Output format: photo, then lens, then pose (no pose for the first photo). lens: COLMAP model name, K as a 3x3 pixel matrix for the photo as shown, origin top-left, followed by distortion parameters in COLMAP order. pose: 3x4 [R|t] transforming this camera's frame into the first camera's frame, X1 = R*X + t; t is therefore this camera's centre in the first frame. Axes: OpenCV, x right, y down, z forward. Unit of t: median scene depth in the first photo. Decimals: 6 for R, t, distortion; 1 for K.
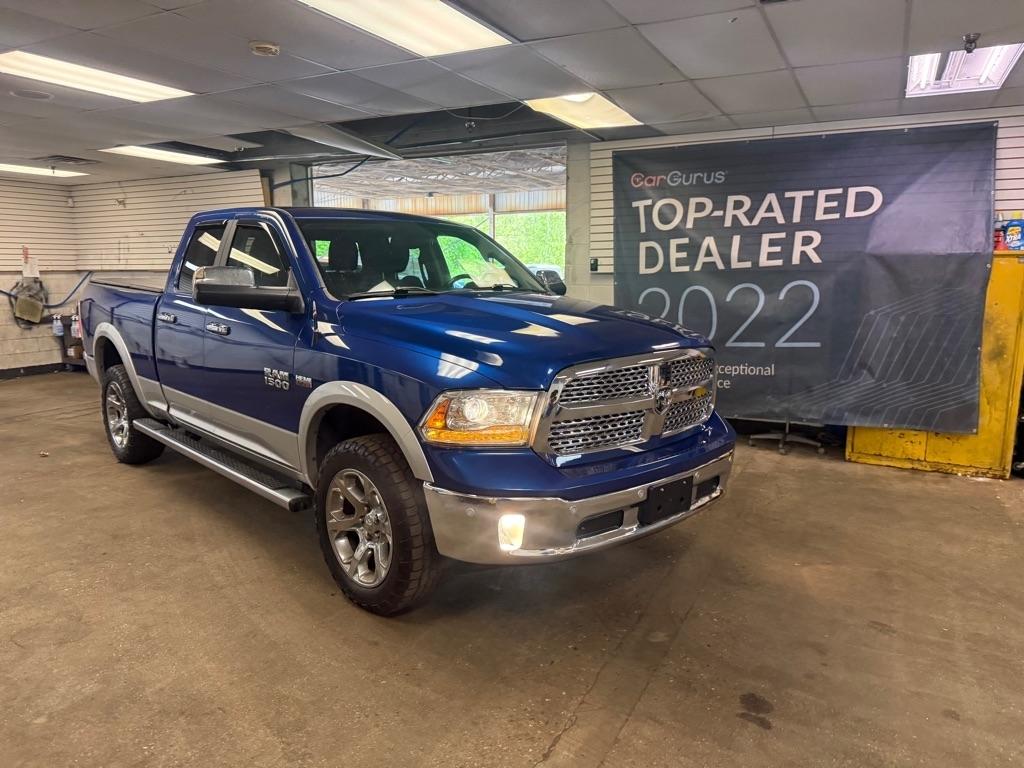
lens RADIAL K [[711.6, 0, 506.6], [0, 711.6, 387.8], [0, 0, 1]] dist [0.098113, -0.137224]
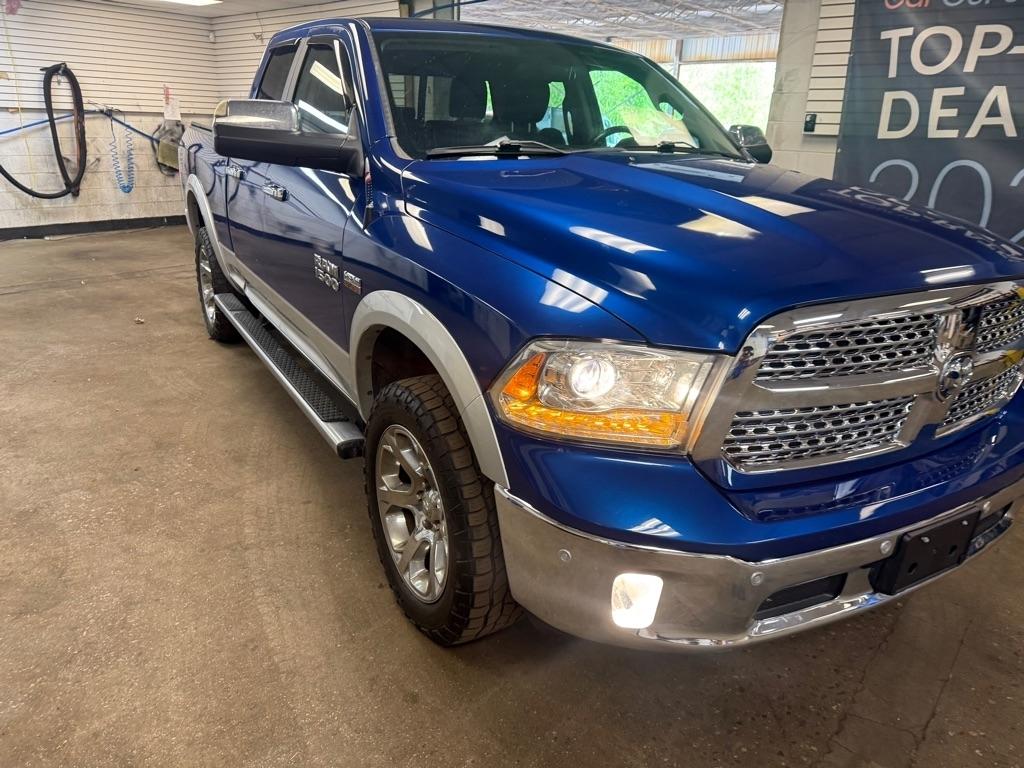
lens RADIAL K [[725.5, 0, 508.3], [0, 725.5, 378.2], [0, 0, 1]] dist [0.003321, -0.008404]
pose [[0.972968, 0.106944, -0.204685, 0.003292], [-0.071551, 0.982299, 0.173114, -0.027660], [0.219575, -0.153789, 0.963398, 0.214871]]
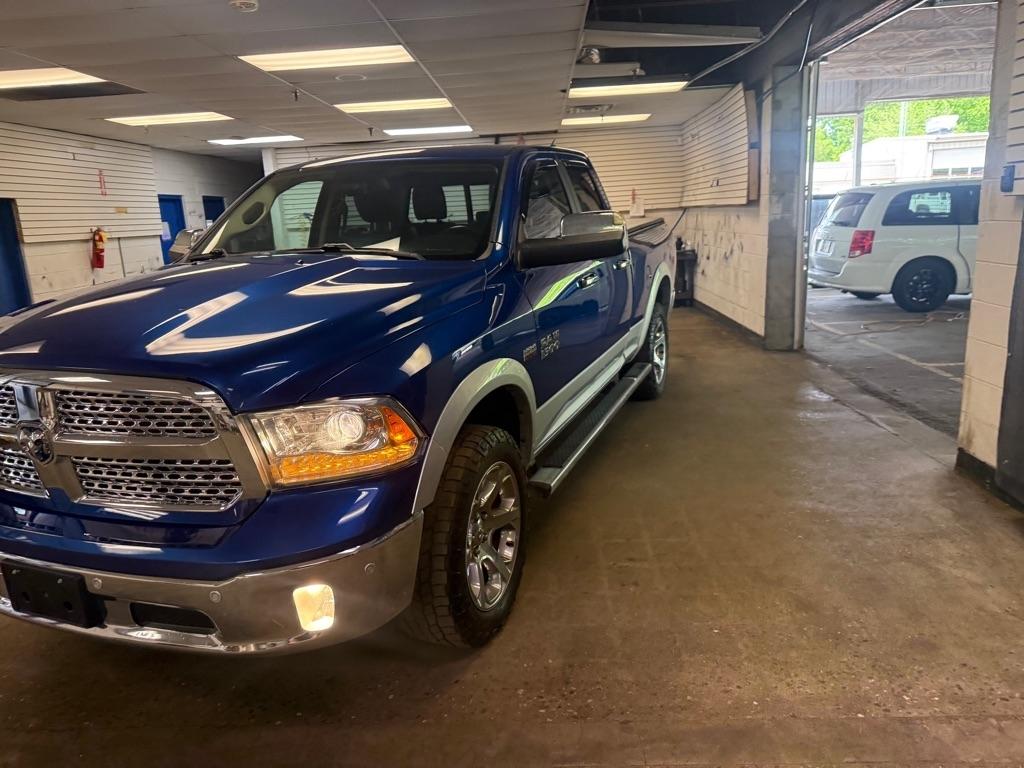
lens RADIAL K [[728.4, 0, 511.7], [0, 728.4, 375.1], [0, 0, 1]] dist [0.005081, -0.008549]
pose [[0.418599, 0.177521, -0.890652, 0.518816], [-0.098772, 0.983791, 0.149663, -0.098871], [0.902784, 0.025322, 0.429348, 0.585375]]
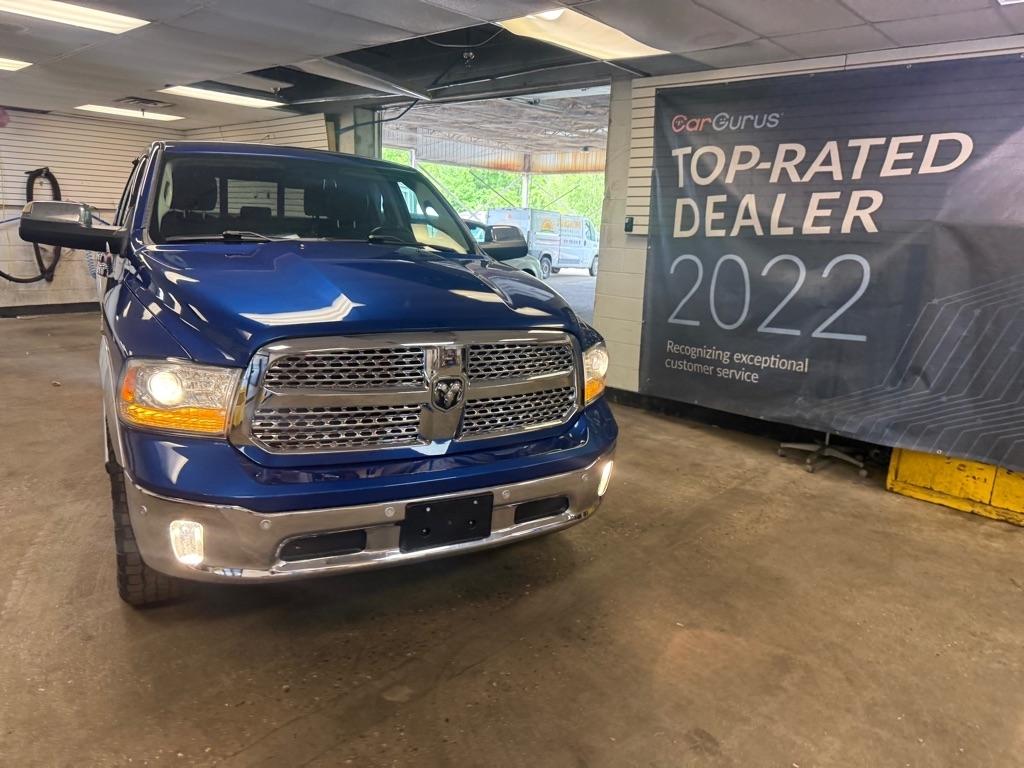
lens RADIAL K [[716.8, 0, 509.5], [0, 716.8, 382.5], [0, 0, 1]] dist [0.062565, -0.077250]
pose [[0.965368, 0.095487, -0.242790, 0.249679], [-0.084274, 0.994857, 0.056182, -0.023507], [0.246907, -0.033776, 0.968451, 0.144233]]
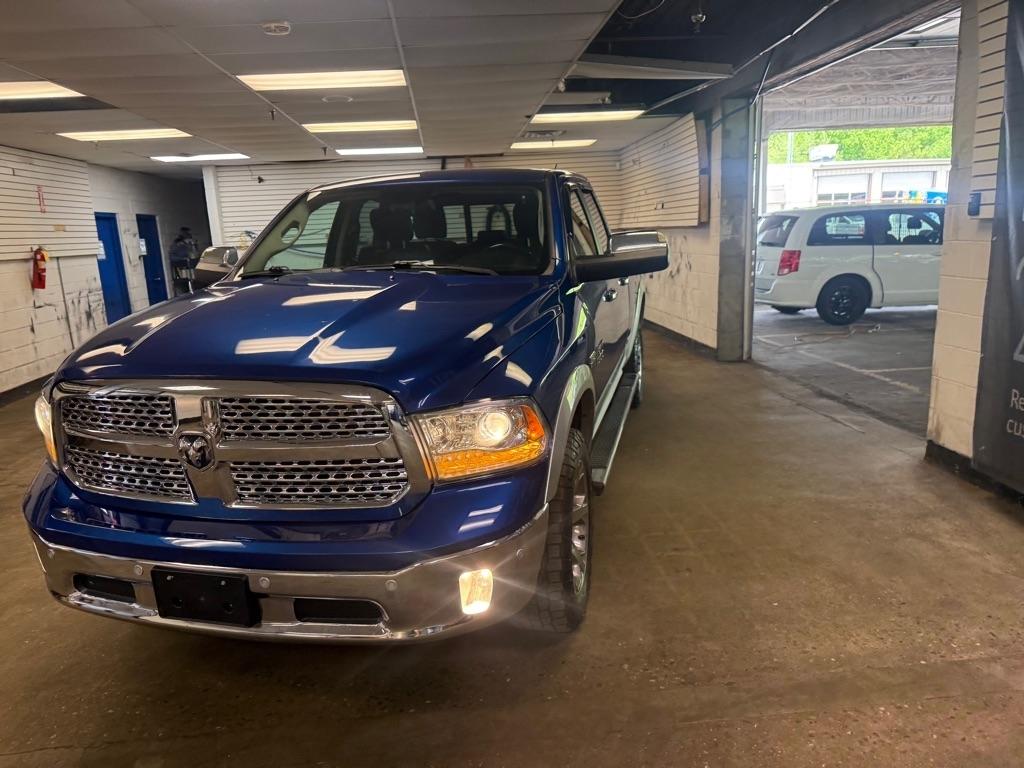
lens RADIAL K [[728.3, 0, 512.0], [0, 728.3, 384.0], [0, 0, 1]] dist [0.008066, -0.011201]
pose [[0.534094, 0.152790, -0.831504, 0.497545], [-0.093082, 0.988182, 0.121791, -0.083383], [0.840285, 0.012350, 0.542004, 0.466269]]
